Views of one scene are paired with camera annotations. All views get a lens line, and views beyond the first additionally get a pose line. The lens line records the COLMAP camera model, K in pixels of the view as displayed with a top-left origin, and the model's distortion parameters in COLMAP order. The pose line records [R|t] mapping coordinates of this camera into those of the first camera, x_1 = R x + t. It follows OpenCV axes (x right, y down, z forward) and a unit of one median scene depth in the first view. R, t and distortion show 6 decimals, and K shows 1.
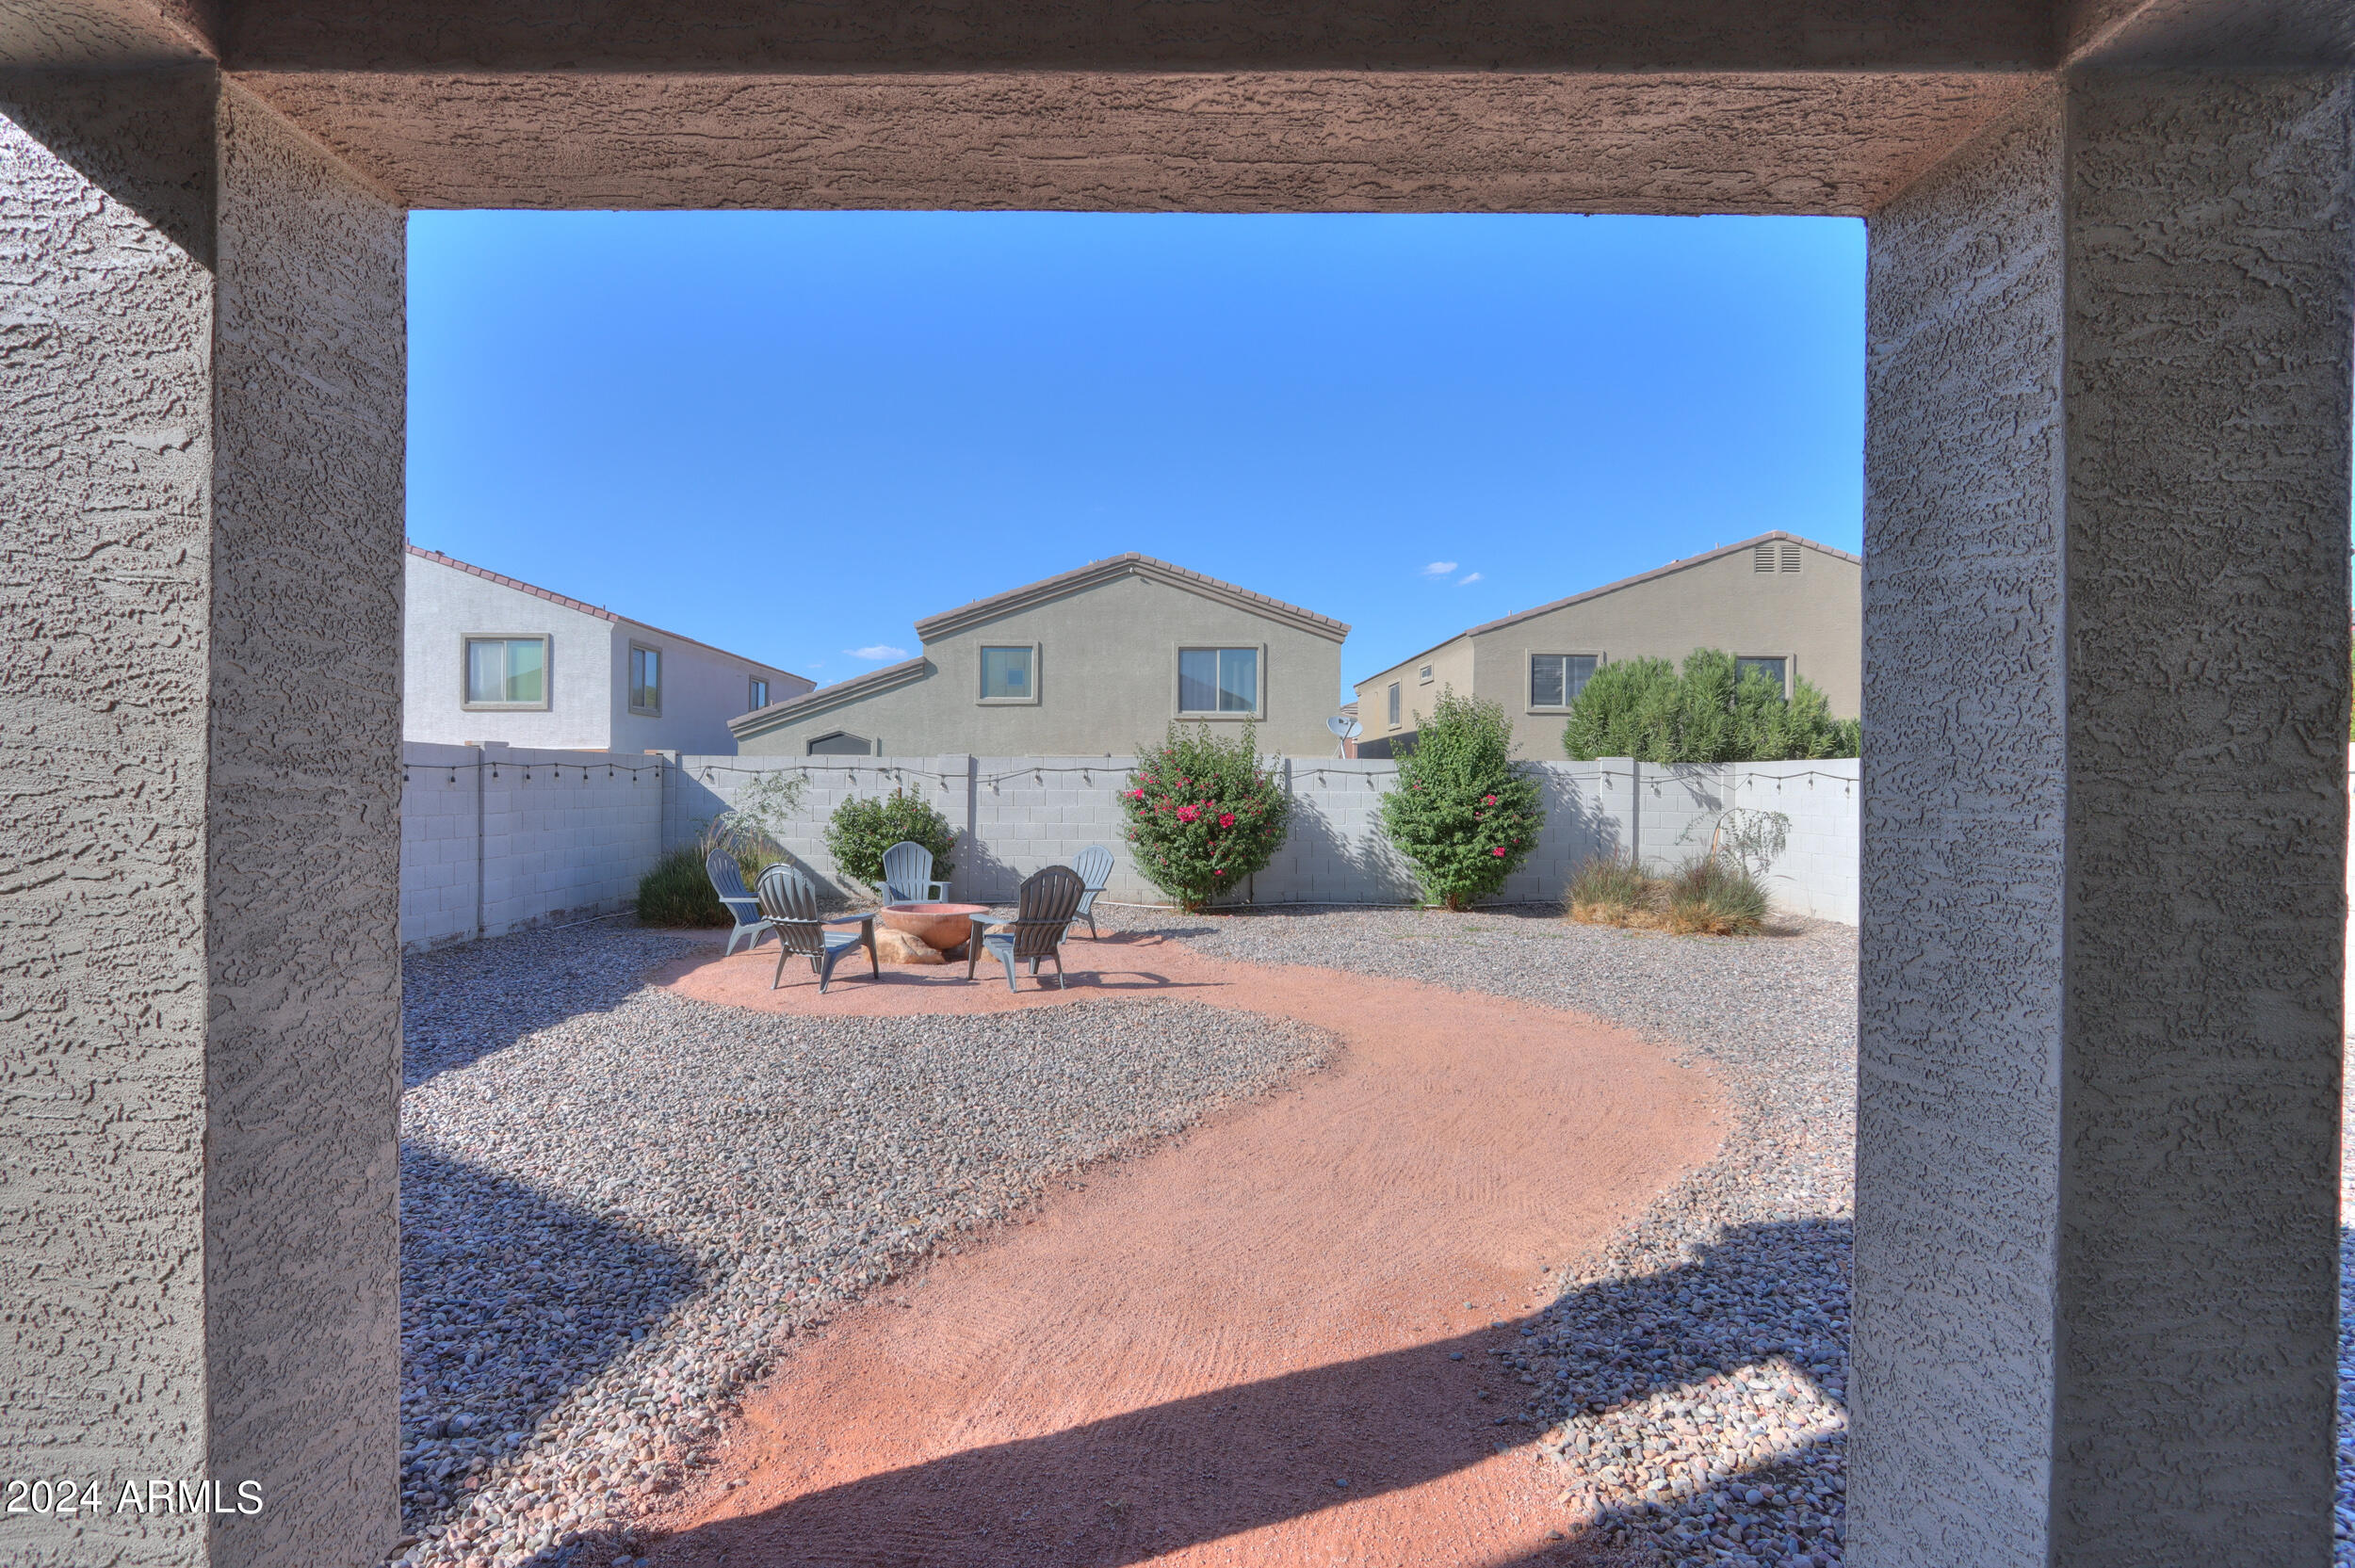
lens RADIAL K [[1106.5, 0, 1175.6], [0, 1106.5, 800.4], [0, 0, 1]] dist [-0.018927, 0.000468]
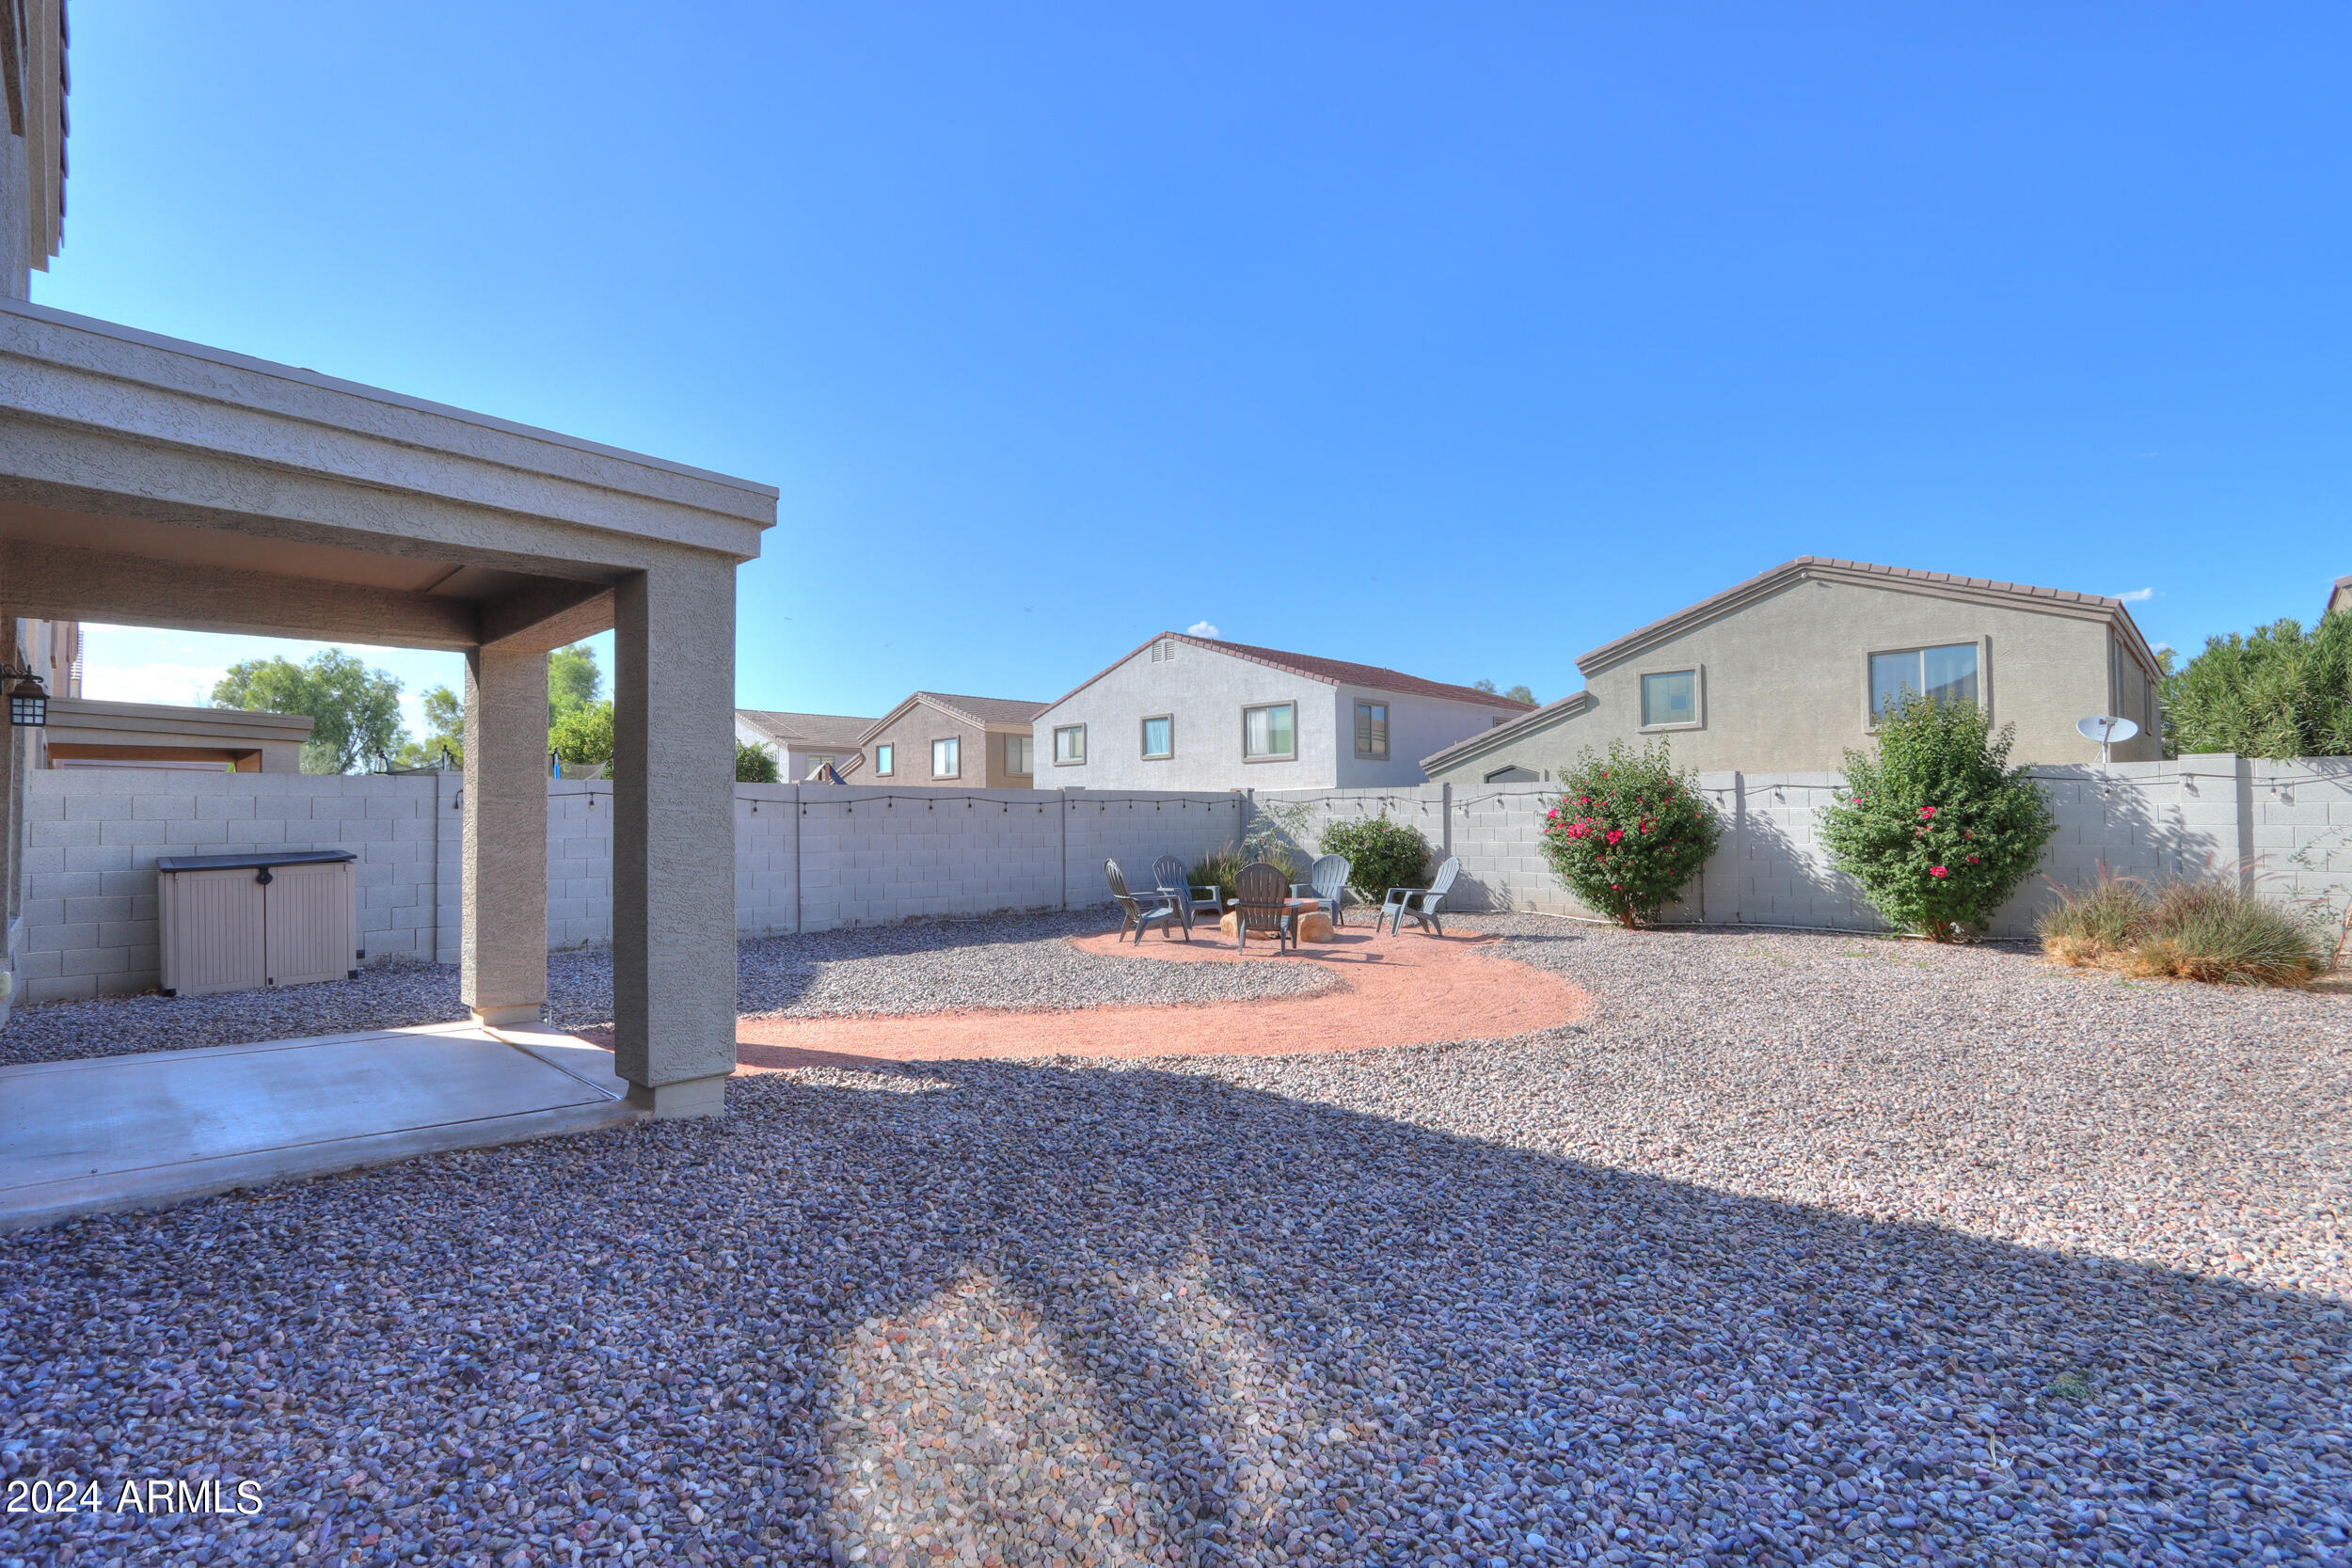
lens RADIAL K [[1085.8, 0, 1176.0], [0, 1085.8, 784.0], [0, 0, 1]] dist [-0.000920, 0.000052]
pose [[0.727816, -0.037209, -0.684762, 0.318019], [0.005663, 0.998819, -0.048256, 0.010859], [0.685749, 0.031244, 0.727168, -0.024093]]
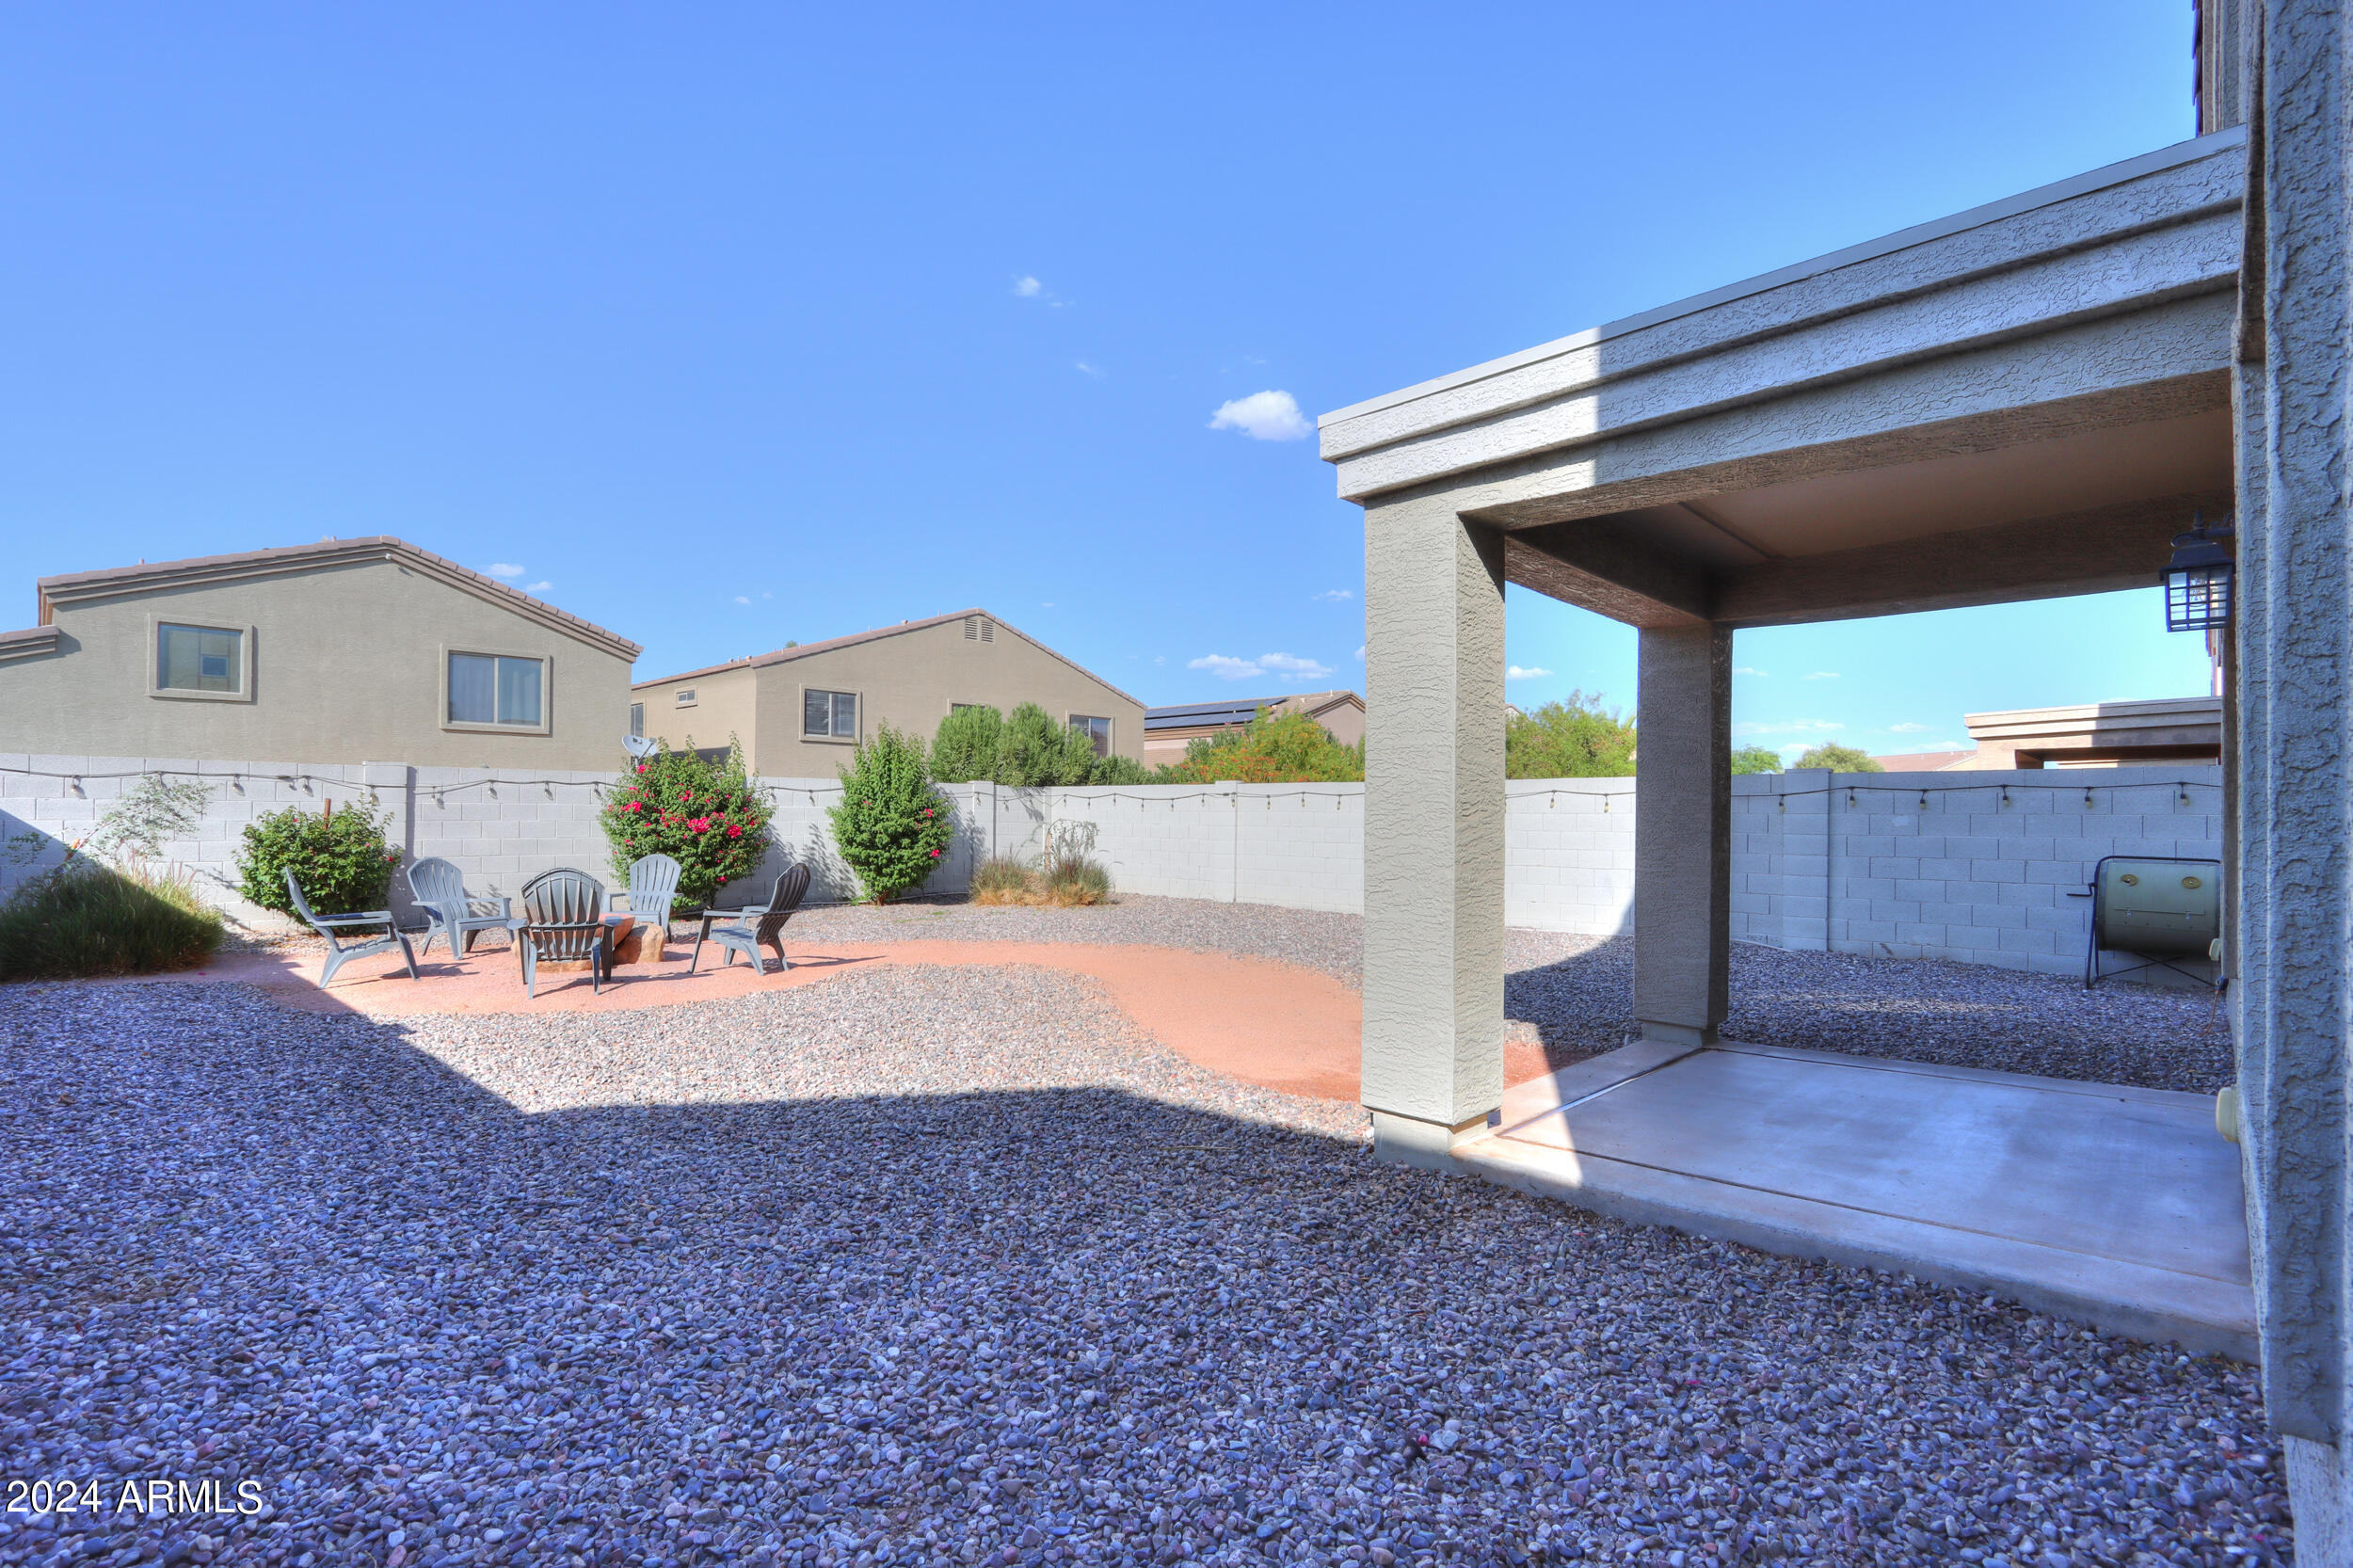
lens RADIAL K [[1105.7, 0, 1174.6], [0, 1105.7, 800.4], [0, 0, 1]] dist [-0.018927, 0.000468]
pose [[0.676901, 0.009032, 0.736019, -0.419052], [0.008618, 0.999759, -0.020194, 0.012161], [-0.736023, 0.020013, 0.676660, -0.062295]]
